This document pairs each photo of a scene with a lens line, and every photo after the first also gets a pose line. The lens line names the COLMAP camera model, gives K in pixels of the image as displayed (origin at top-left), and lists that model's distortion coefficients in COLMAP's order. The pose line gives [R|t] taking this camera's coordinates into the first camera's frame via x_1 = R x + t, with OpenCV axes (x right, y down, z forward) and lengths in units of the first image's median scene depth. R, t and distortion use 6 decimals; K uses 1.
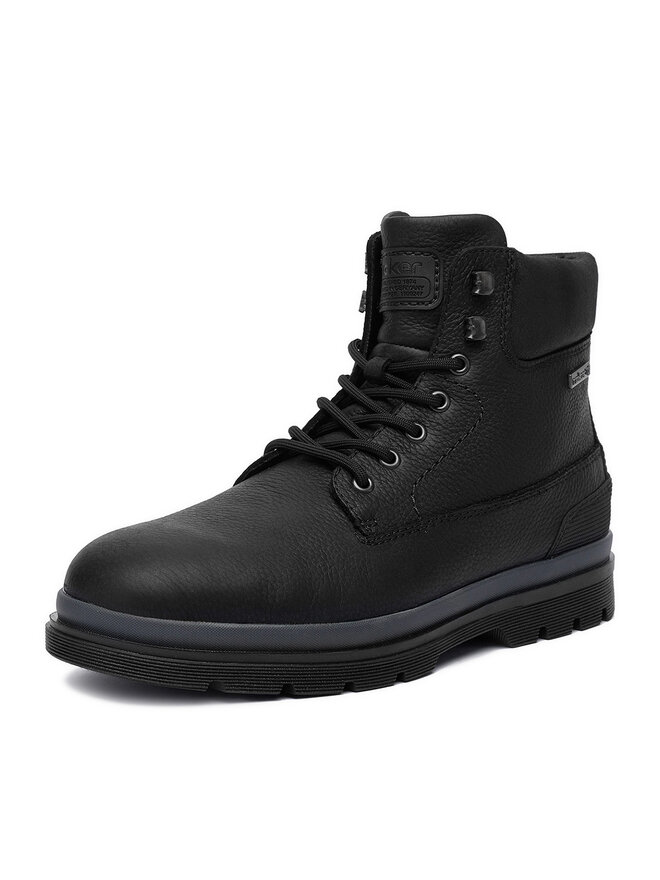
lens RADIAL K [[1731.0, 0, 330.0], [0, 1731.0, 440.0], [0, 0, 1]] dist [0.015619, 0.047779]
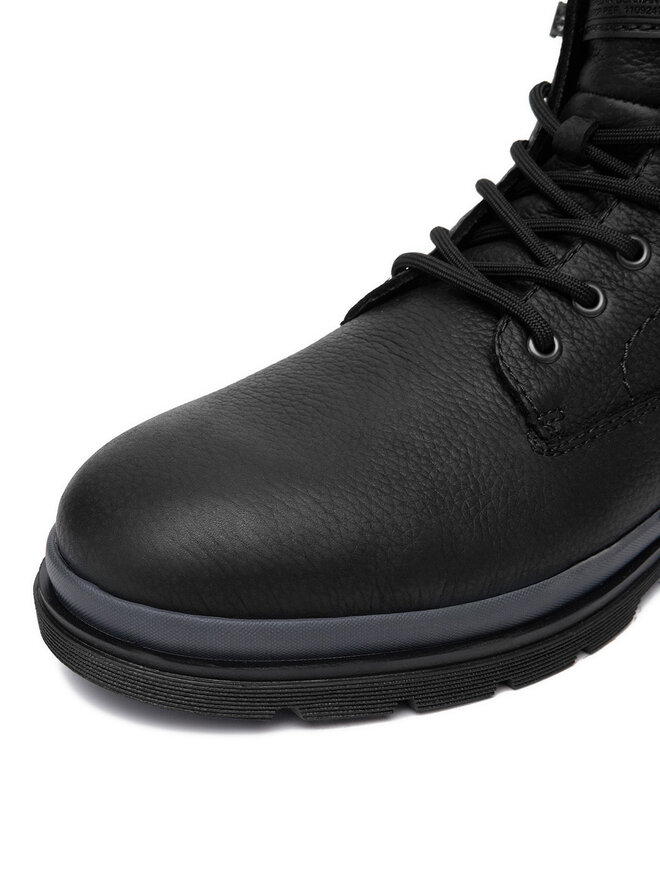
lens RADIAL K [[1160.1, 0, 330.0], [0, 1160.1, 440.0], [0, 0, 1]] dist [0.013797, 0.084349]
pose [[0.991682, 0.047013, -0.119819, -0.005435], [-0.007446, 0.950303, 0.311237, -0.069382], [0.128496, -0.307756, 0.942749, 0.570733]]
